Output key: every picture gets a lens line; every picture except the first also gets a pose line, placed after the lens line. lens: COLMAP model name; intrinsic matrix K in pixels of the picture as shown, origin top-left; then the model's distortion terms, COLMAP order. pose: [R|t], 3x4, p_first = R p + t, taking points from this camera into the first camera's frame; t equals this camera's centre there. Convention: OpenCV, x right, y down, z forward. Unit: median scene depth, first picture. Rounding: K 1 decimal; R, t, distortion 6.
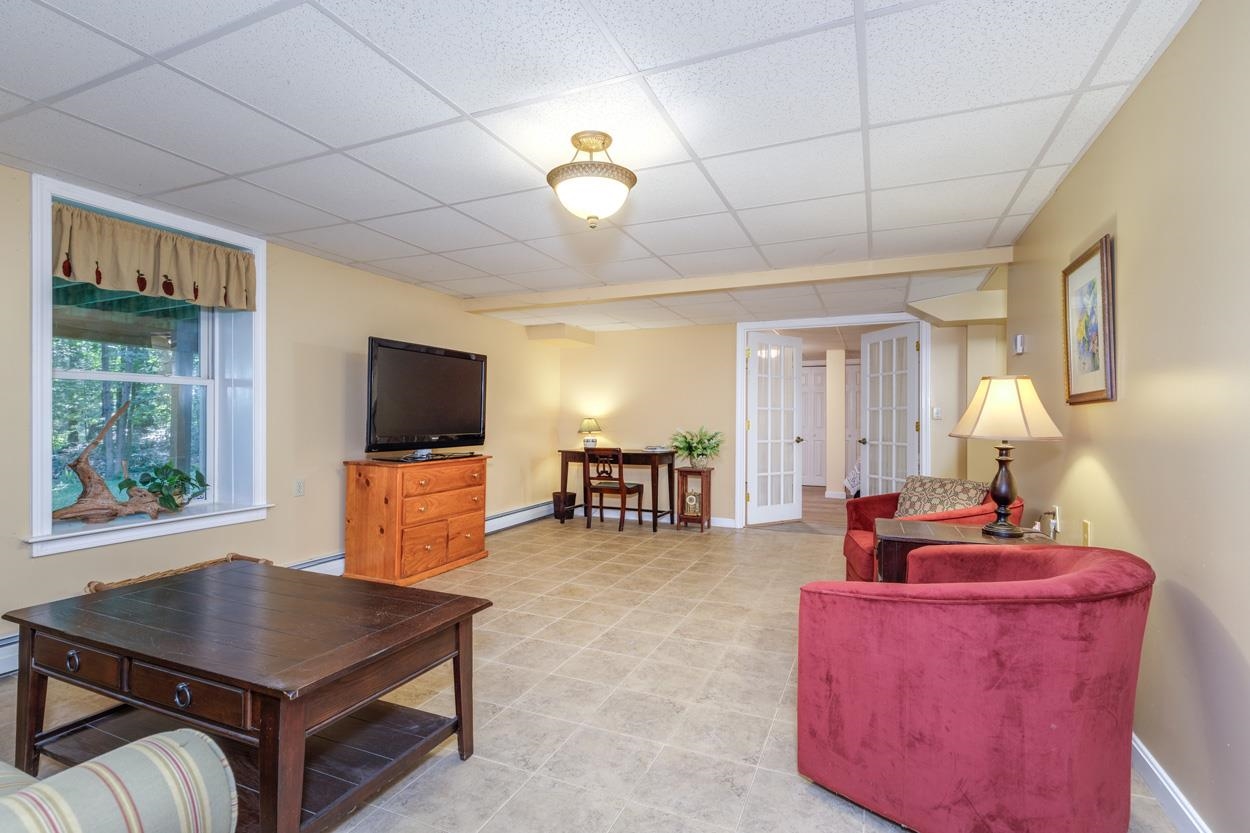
lens RADIAL K [[551.7, 0, 622.3], [0, 551.7, 413.4], [0, 0, 1]] dist [0.006790, -0.000250]
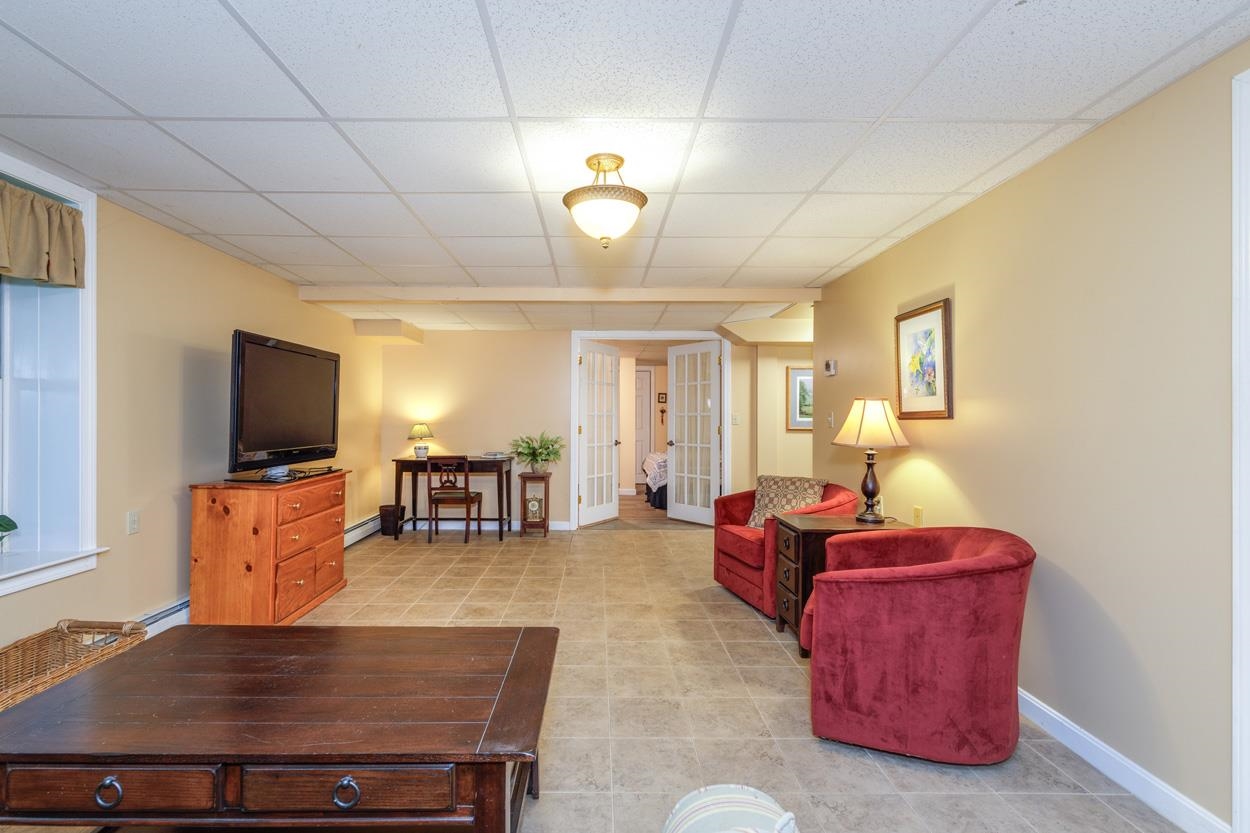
lens RADIAL K [[551.7, 0, 629.2], [0, 551.7, 417.4], [0, 0, 1]] dist [0.006790, -0.000250]
pose [[0.920507, 0.004000, 0.390705, -0.280067], [-0.005730, 0.999978, 0.003262, -0.019224], [-0.390684, -0.005242, 0.920510, 0.033779]]
